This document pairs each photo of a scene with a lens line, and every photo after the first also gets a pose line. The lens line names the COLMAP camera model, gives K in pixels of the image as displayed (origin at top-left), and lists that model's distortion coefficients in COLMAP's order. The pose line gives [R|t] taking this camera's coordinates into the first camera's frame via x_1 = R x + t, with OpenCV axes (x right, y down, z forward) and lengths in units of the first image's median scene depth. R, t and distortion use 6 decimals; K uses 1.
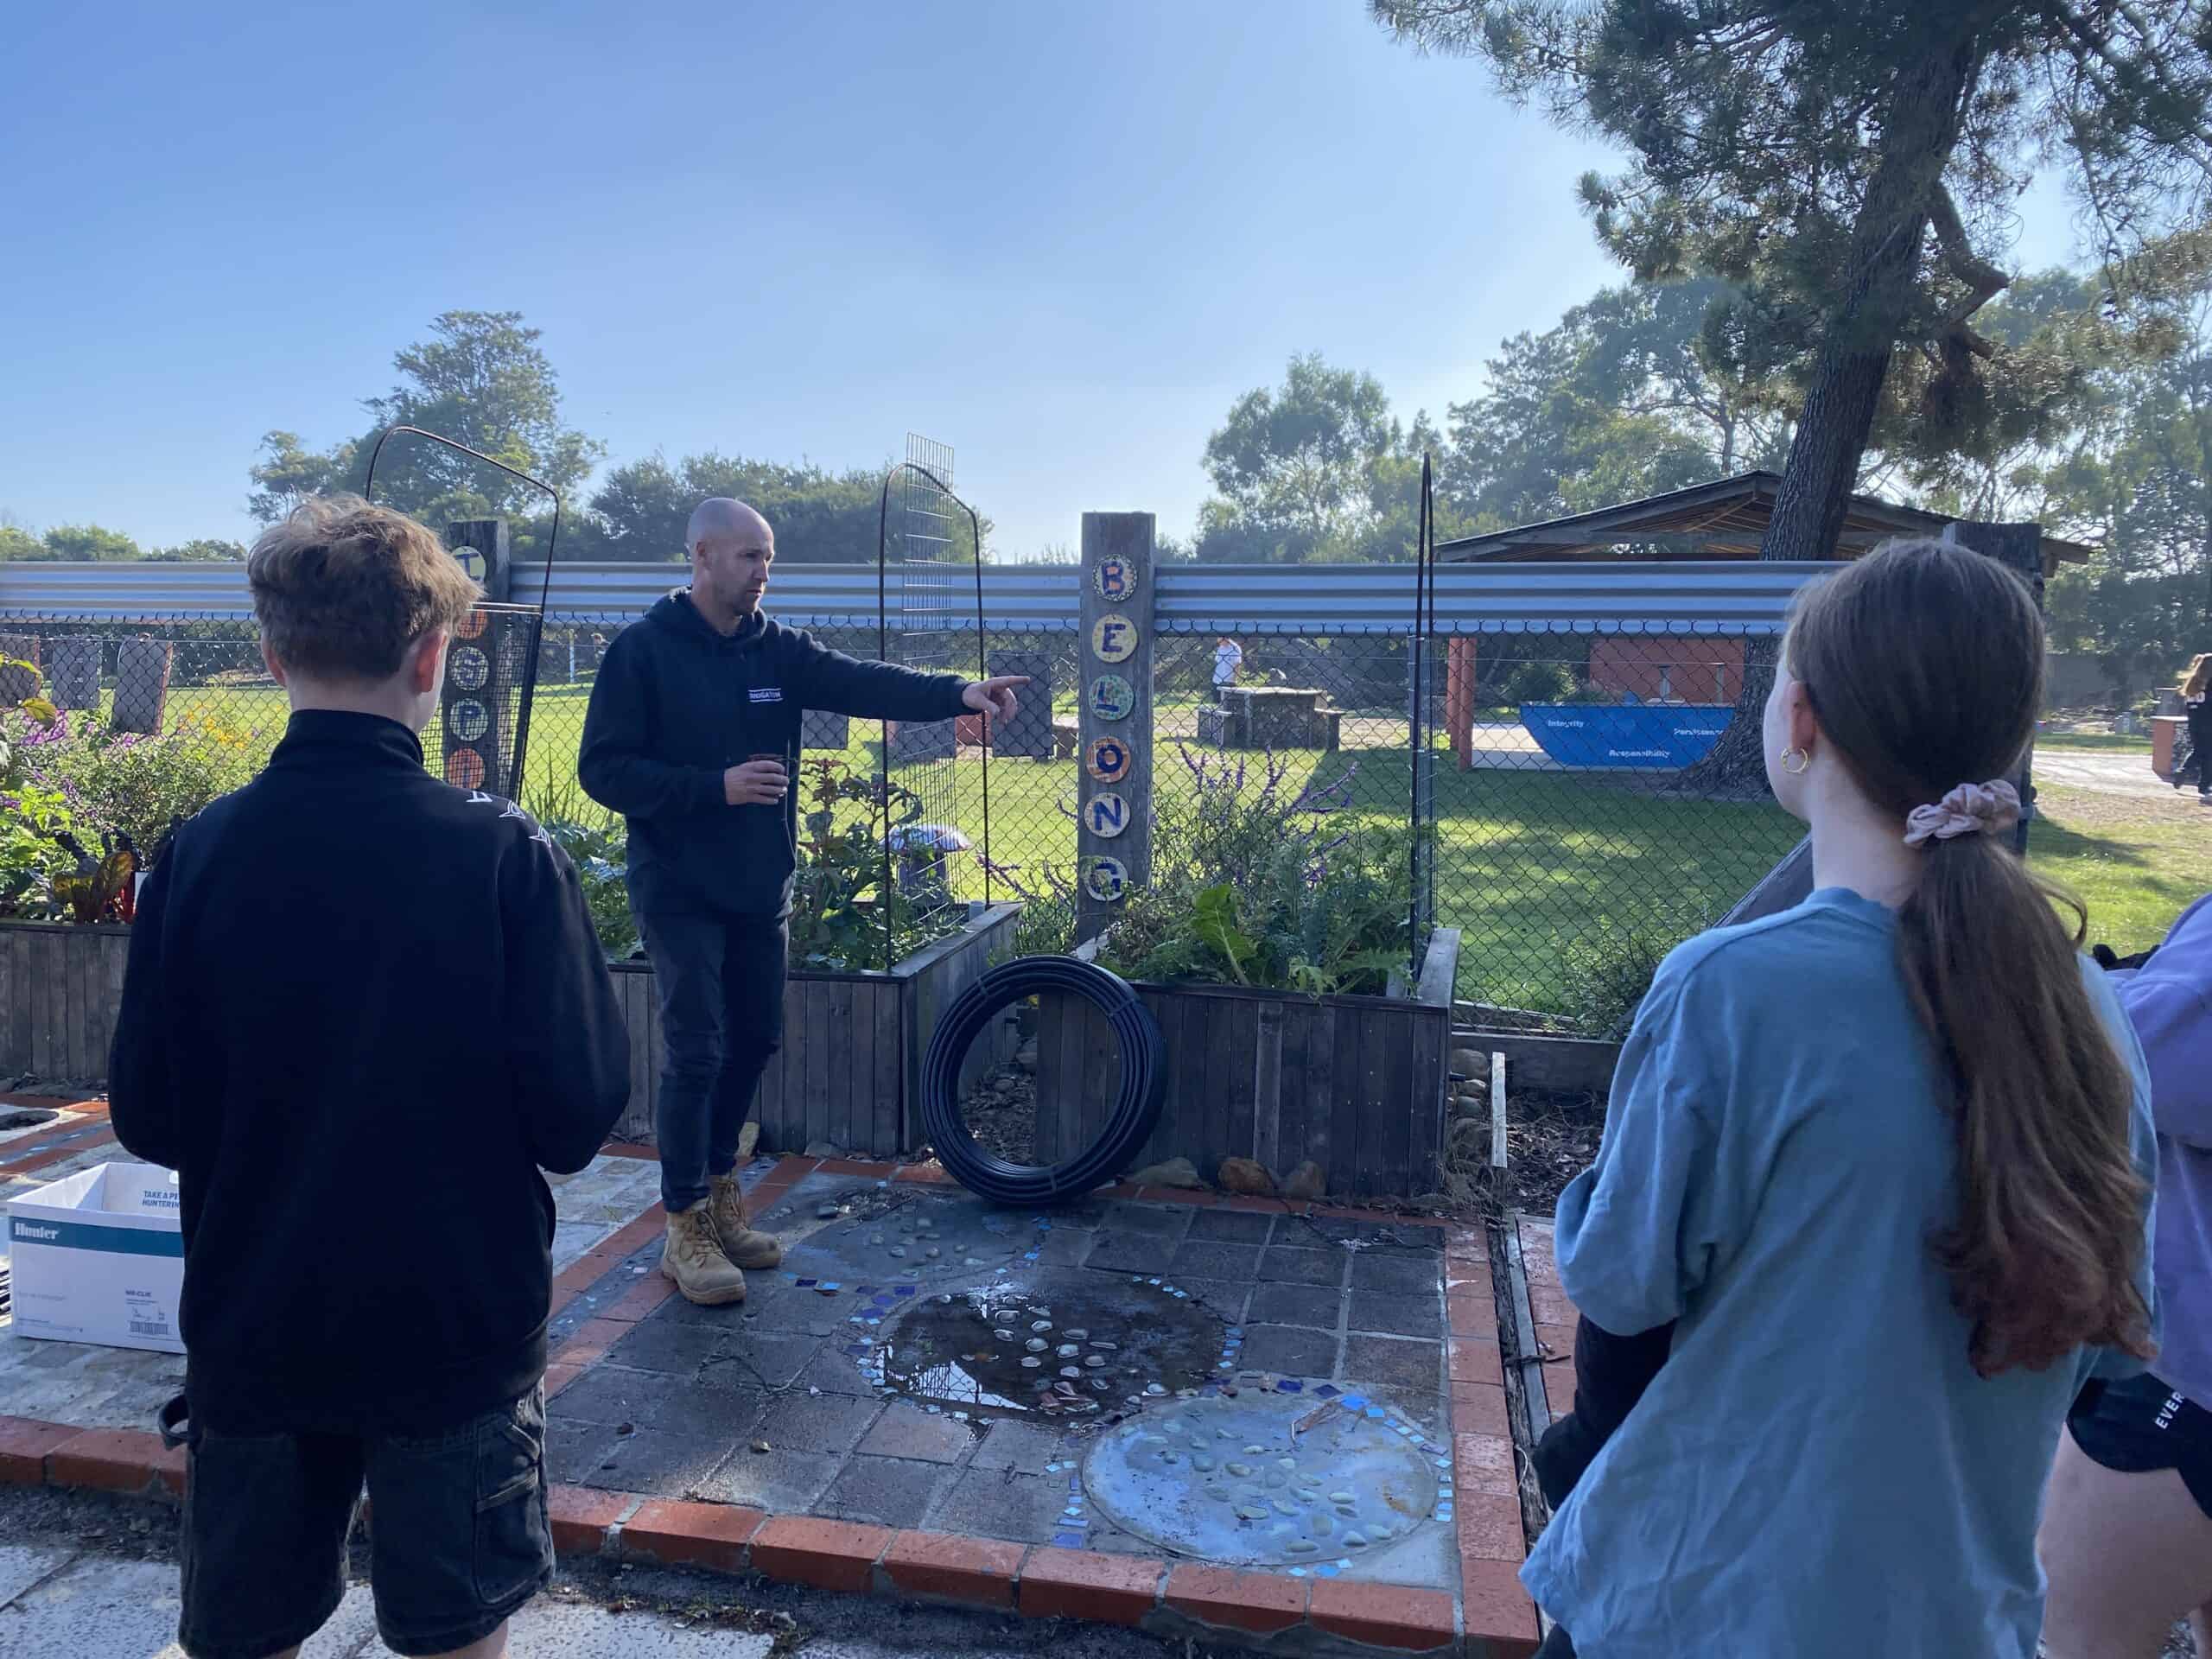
lens RADIAL K [[1651.5, 0, 1110.2], [0, 1651.5, 824.9], [0, 0, 1]] dist [0.018320, -0.007772]
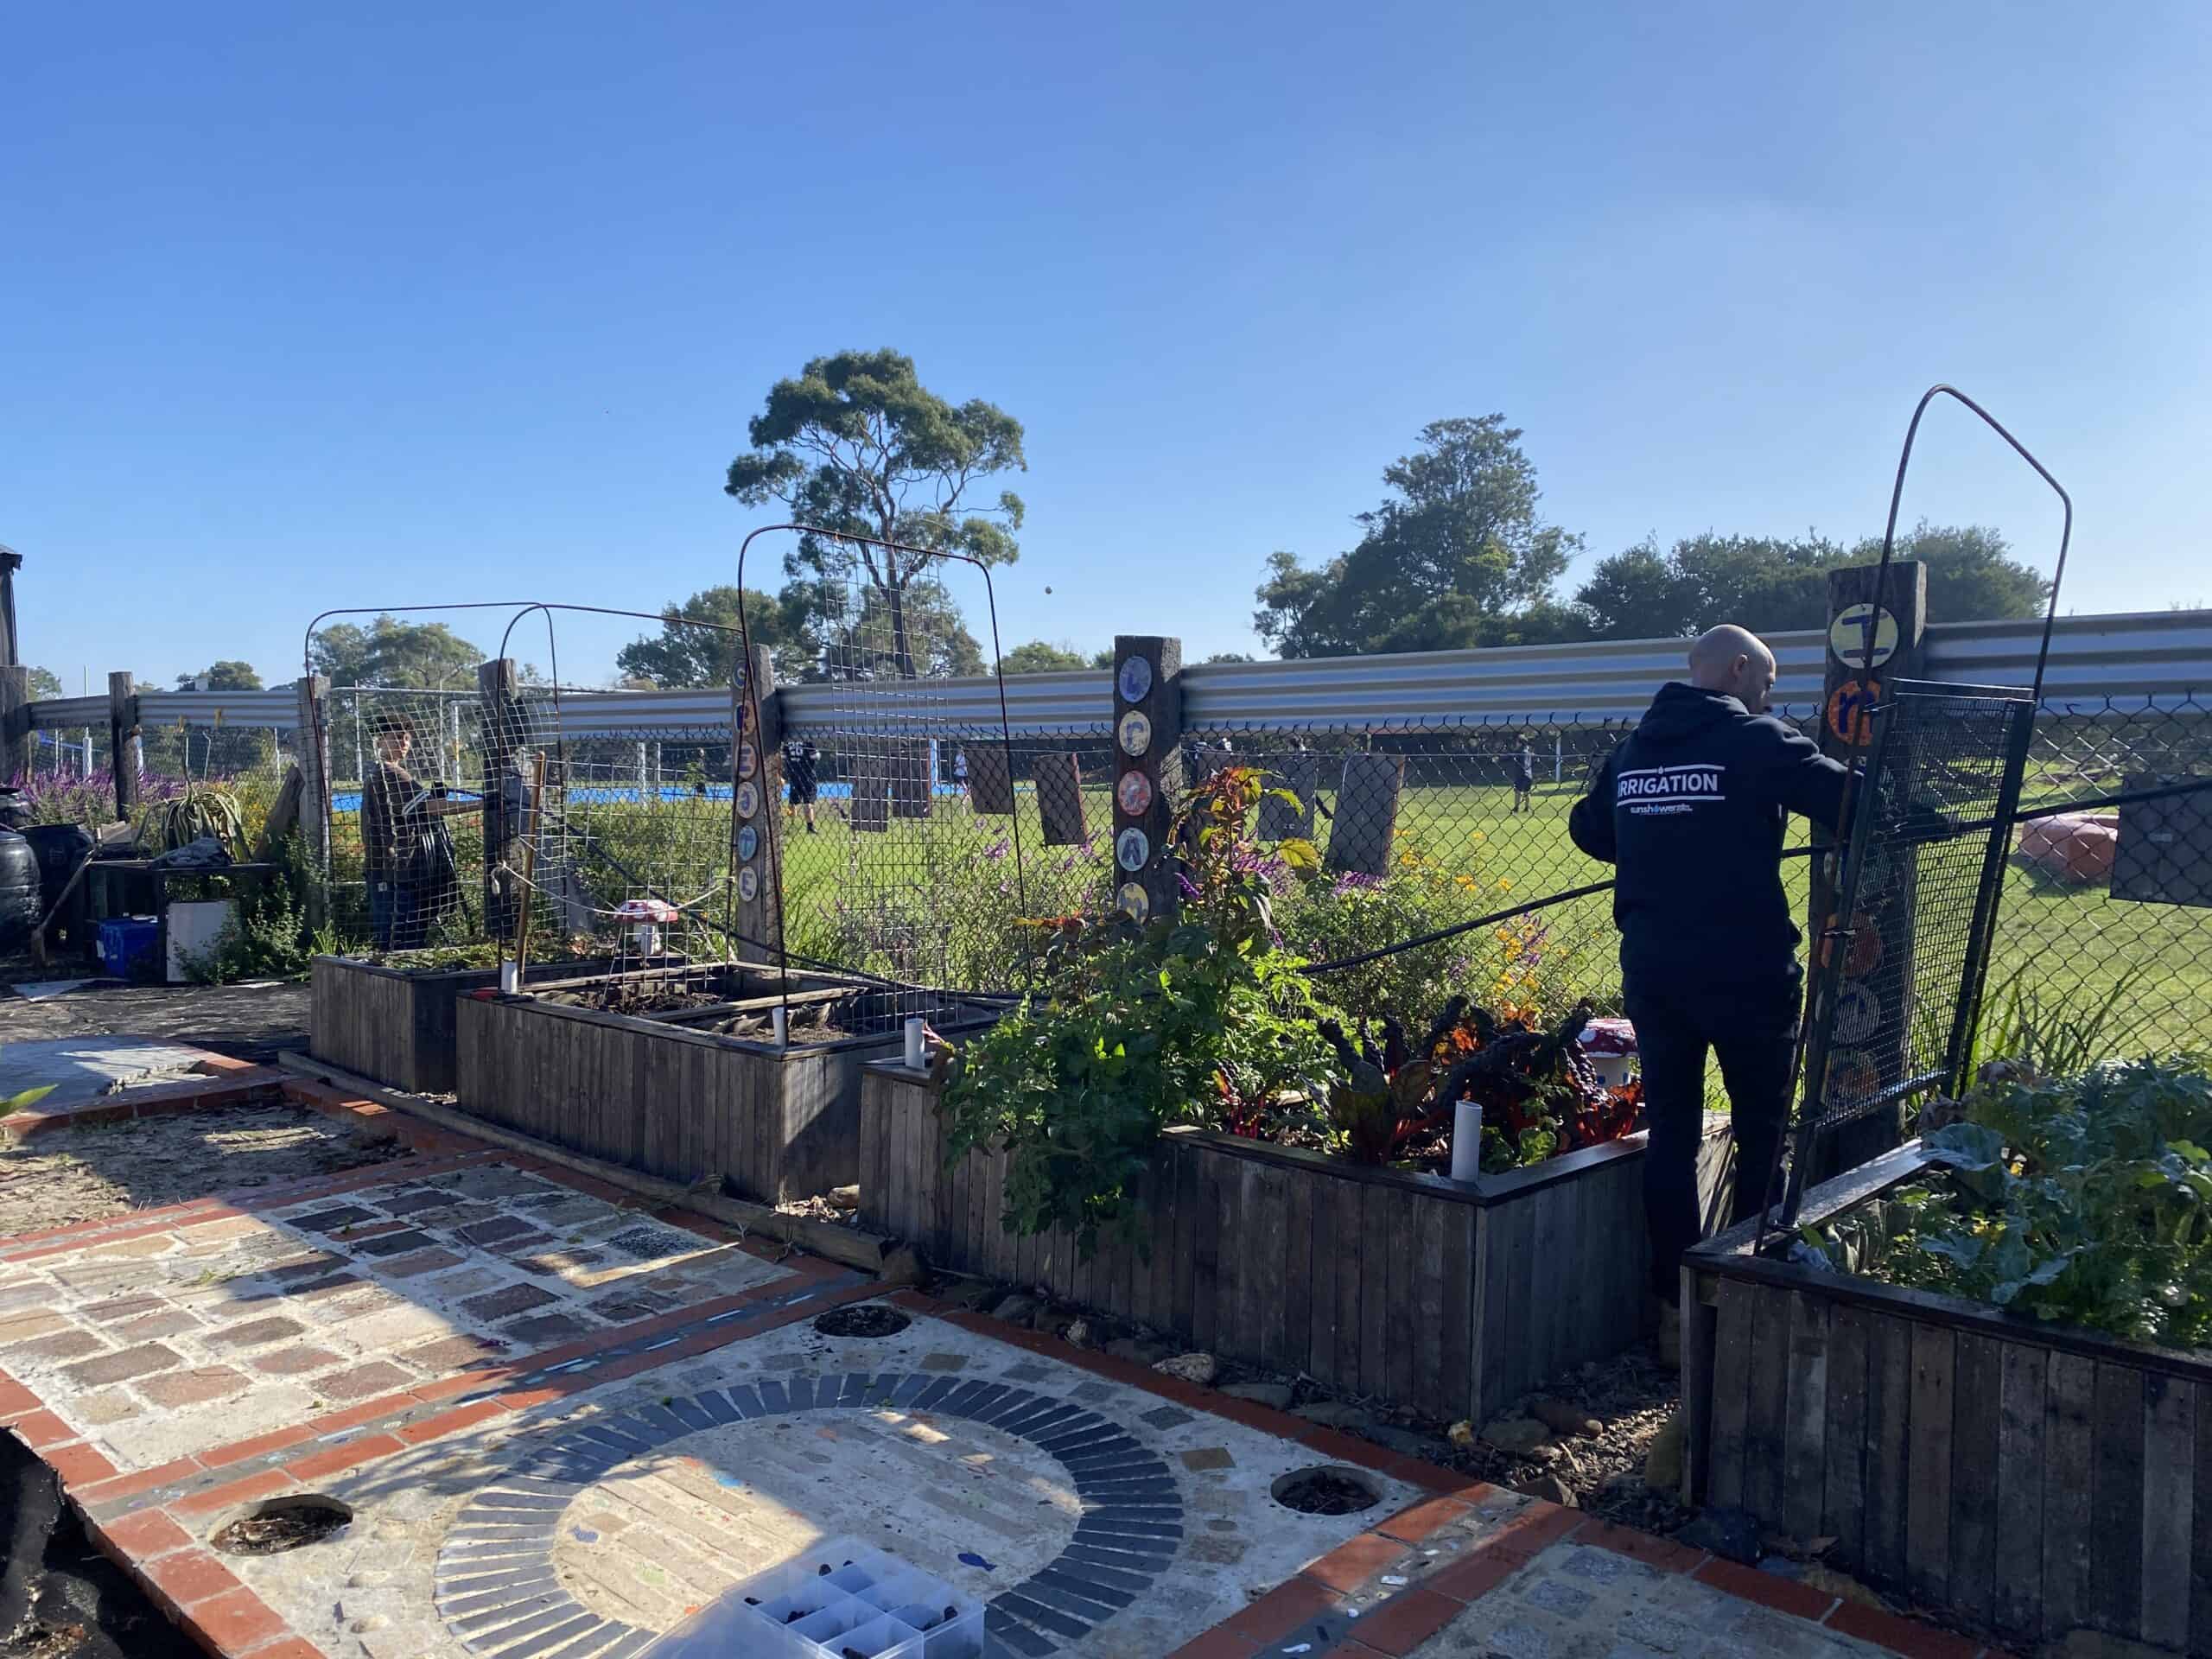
lens RADIAL K [[1651.5, 0, 1107.6], [0, 1651.5, 834.0], [0, 0, 1]] dist [0.018320, -0.007772]
pose [[0.854087, 0.007400, -0.520078, -0.037713], [-0.034523, 0.998500, -0.042488, -0.004860], [0.518984, 0.054243, 0.853061, 0.036396]]
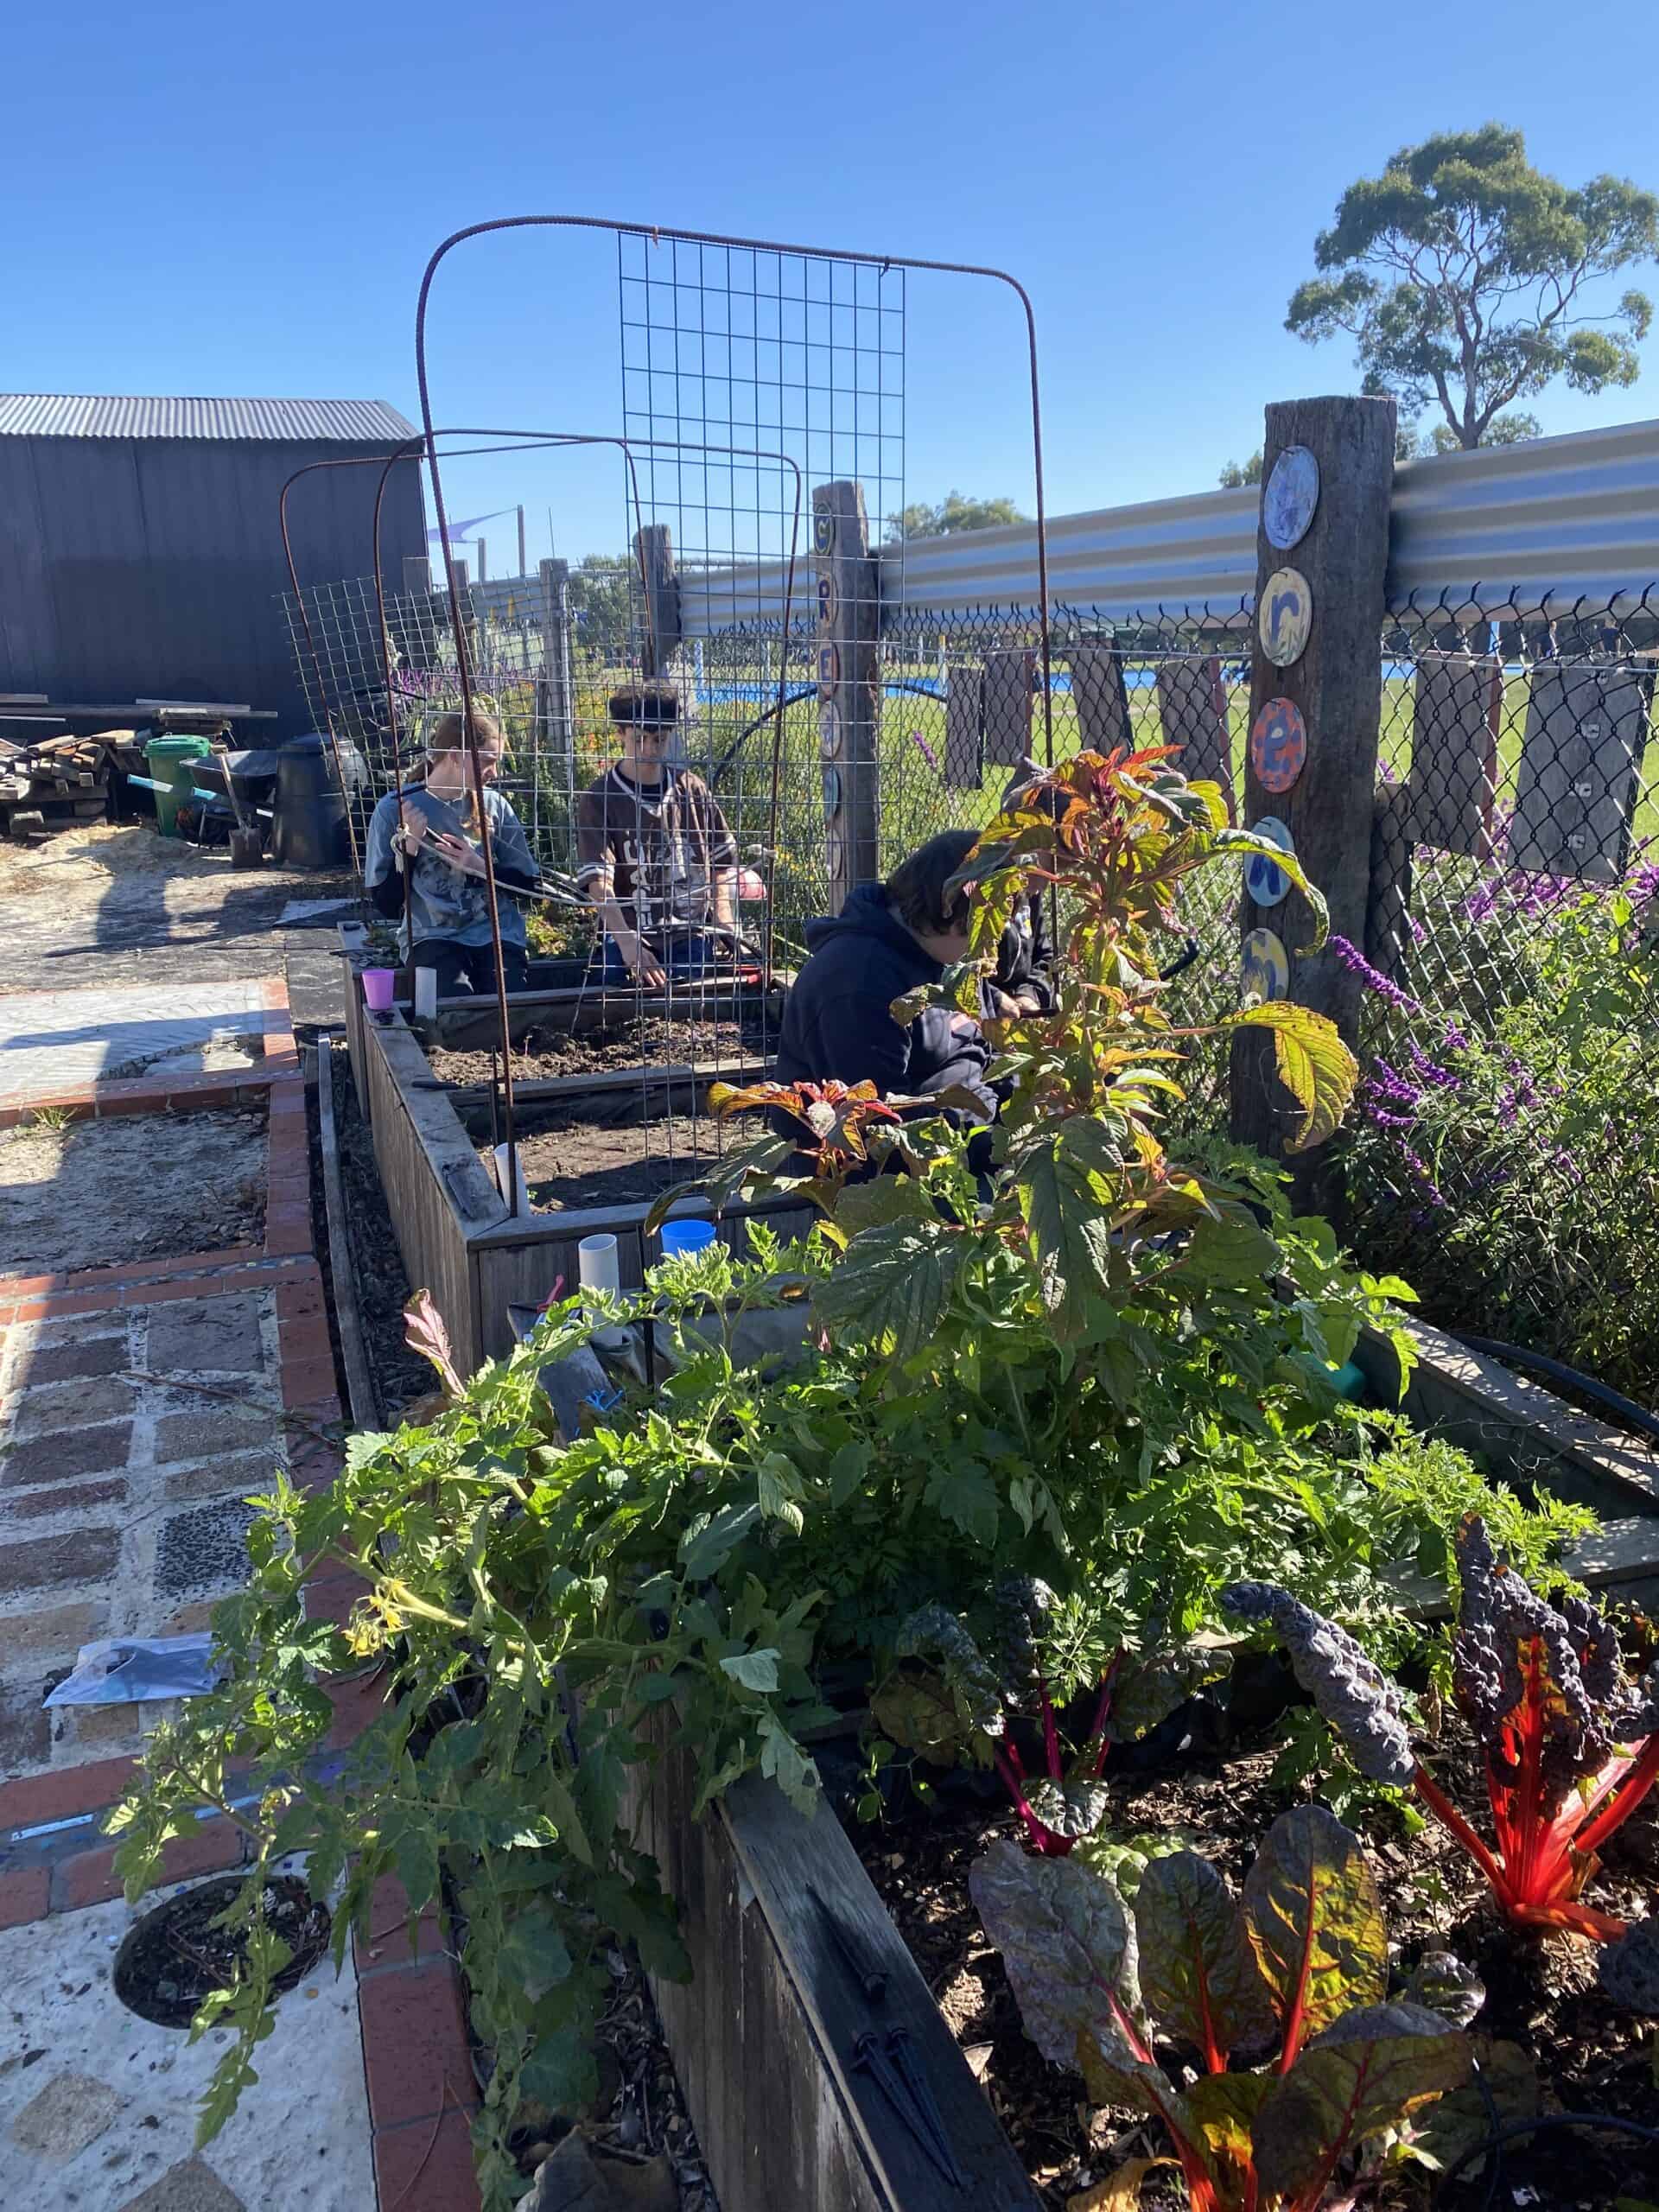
lens RADIAL K [[1651.5, 0, 819.3], [0, 1651.5, 1085.0], [0, 0, 1]] dist [0.018320, -0.007772]
pose [[0.509328, 0.200237, -0.836953, -0.054844], [-0.056914, 0.978262, 0.199410, -0.011760], [0.858688, -0.053931, 0.509653, 0.093097]]
